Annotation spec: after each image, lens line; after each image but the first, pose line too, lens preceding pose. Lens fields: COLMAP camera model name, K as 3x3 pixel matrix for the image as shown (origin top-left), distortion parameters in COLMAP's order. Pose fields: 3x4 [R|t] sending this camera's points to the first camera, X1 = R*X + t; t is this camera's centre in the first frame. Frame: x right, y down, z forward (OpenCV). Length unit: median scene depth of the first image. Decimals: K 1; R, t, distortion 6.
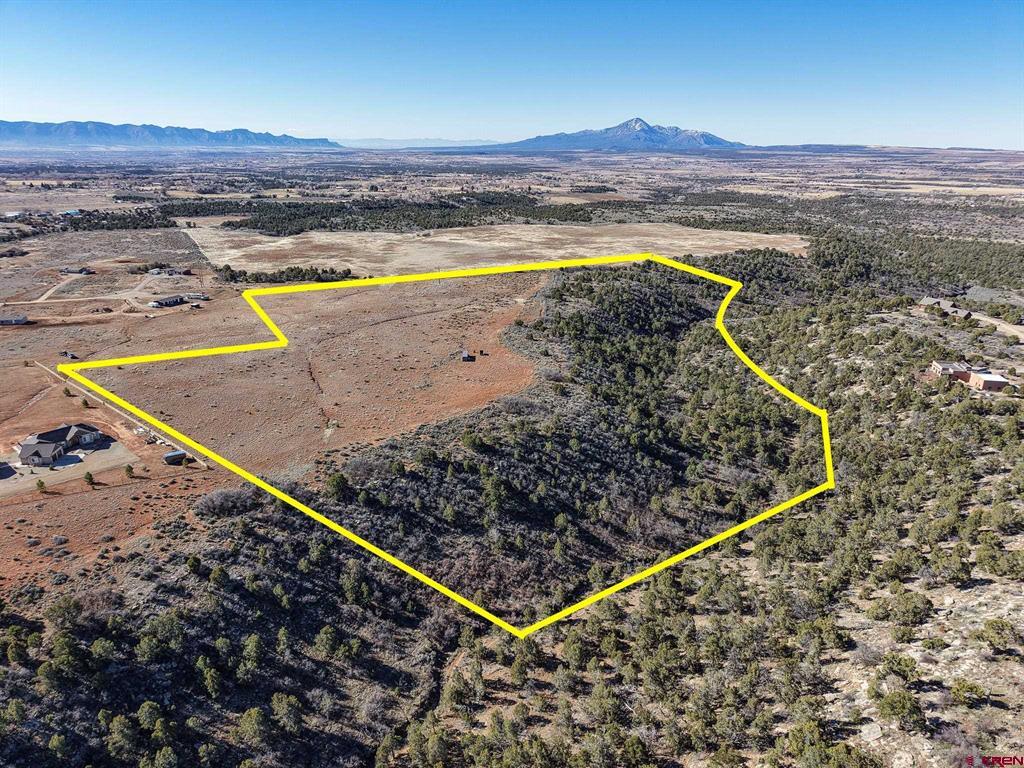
lens RADIAL K [[675.2, 0, 510.8], [0, 675.2, 384.4], [0, 0, 1]] dist [0.028496, -0.035754]
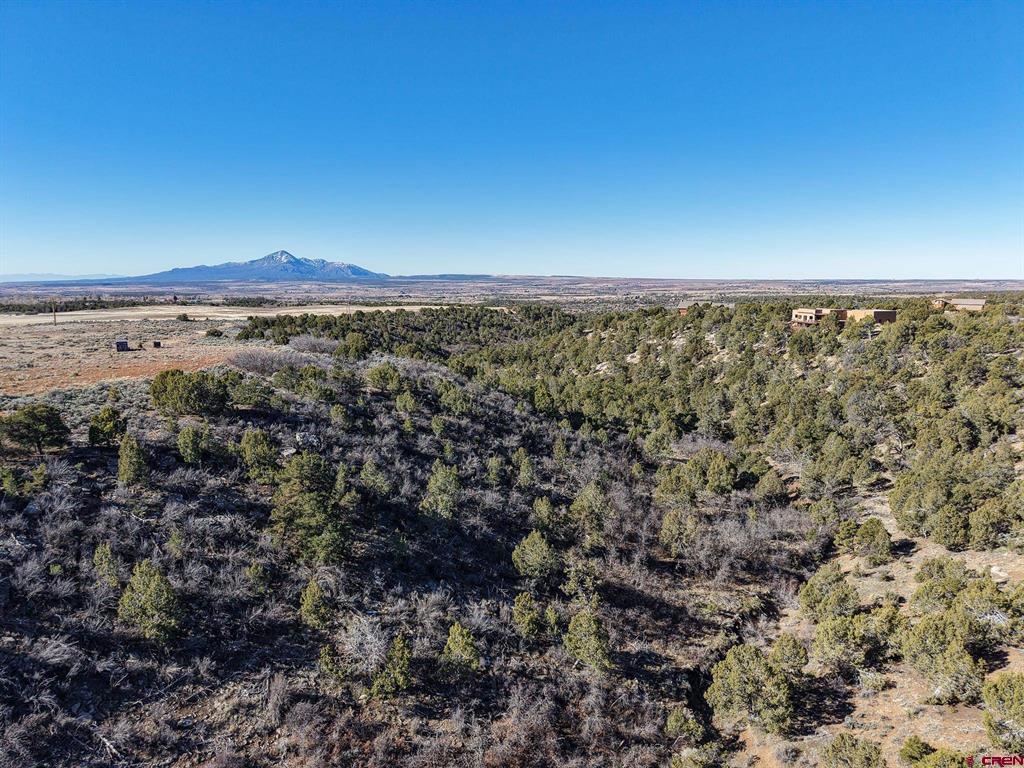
lens RADIAL K [[675.2, 0, 510.8], [0, 675.2, 384.4], [0, 0, 1]] dist [0.028496, -0.035754]
pose [[0.881159, -0.083549, 0.465380, -0.026328], [0.167019, 0.975812, -0.141052, 0.054169], [-0.442338, 0.202016, 0.873800, 0.230271]]
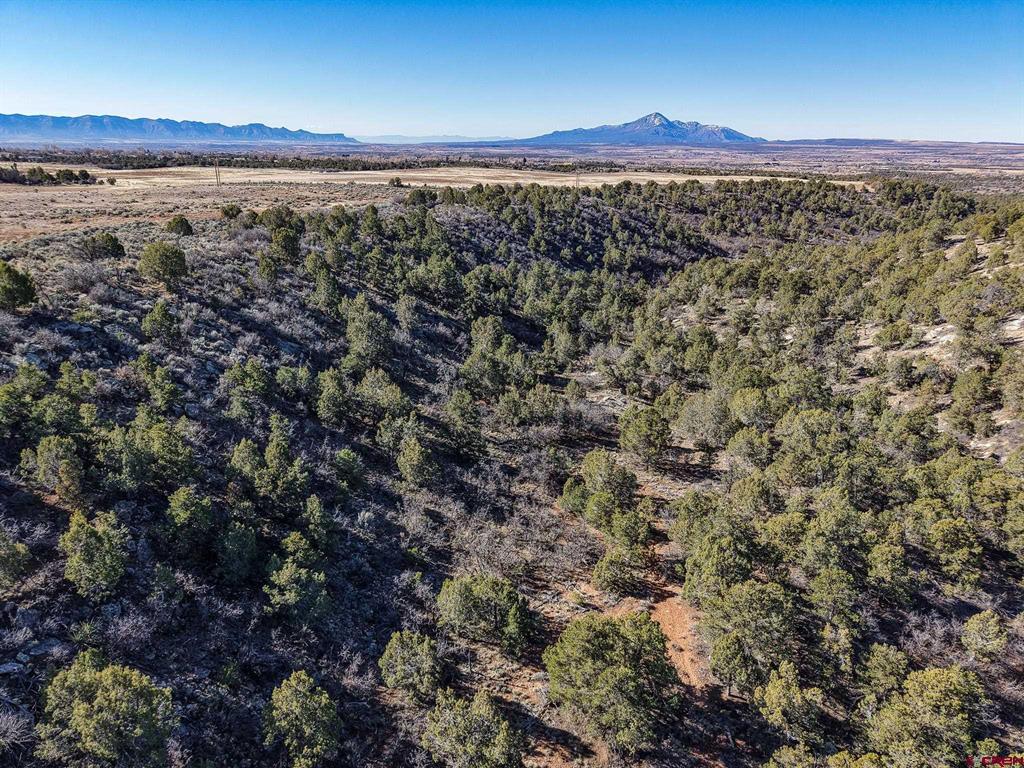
lens RADIAL K [[675.2, 0, 510.8], [0, 675.2, 384.4], [0, 0, 1]] dist [0.028496, -0.035754]
pose [[0.999660, 0.009591, -0.024265, 0.120459], [-0.009506, 0.999948, 0.003583, 0.003007], [0.024298, -0.003351, 0.999699, 0.396004]]
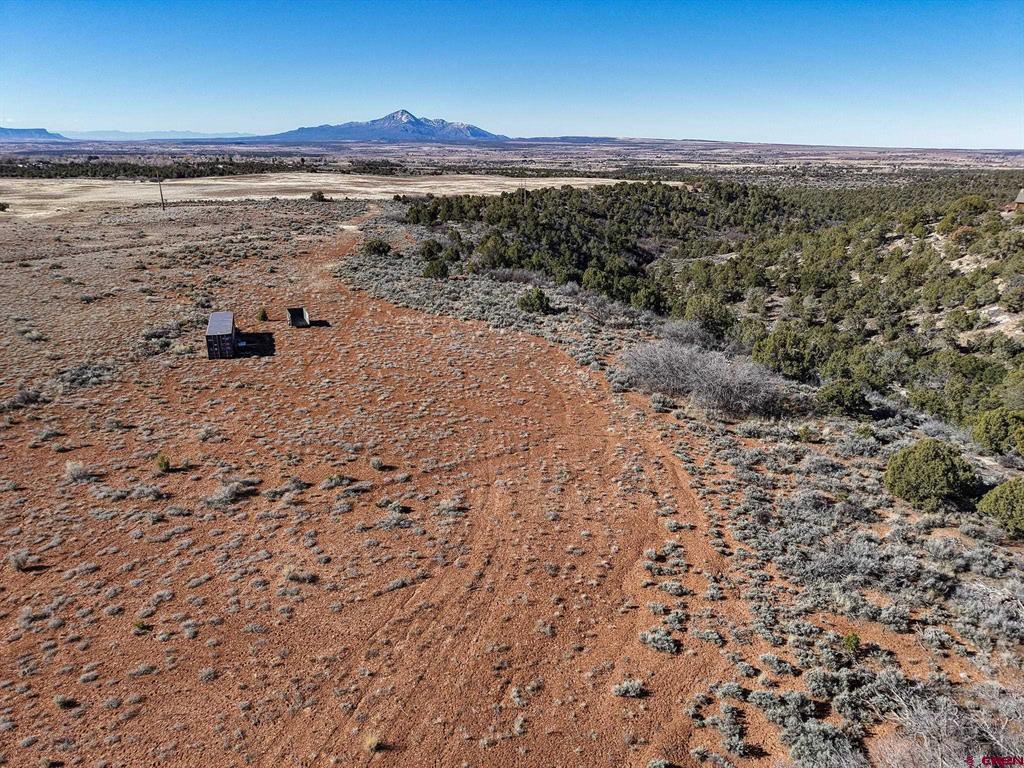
lens RADIAL K [[675.2, 0, 510.8], [0, 675.2, 384.4], [0, 0, 1]] dist [0.028496, -0.035754]
pose [[0.949052, -0.105432, 0.296958, -0.024030], [0.103165, 0.994390, 0.023343, -0.011559], [-0.297753, 0.008482, 0.954605, 0.401801]]
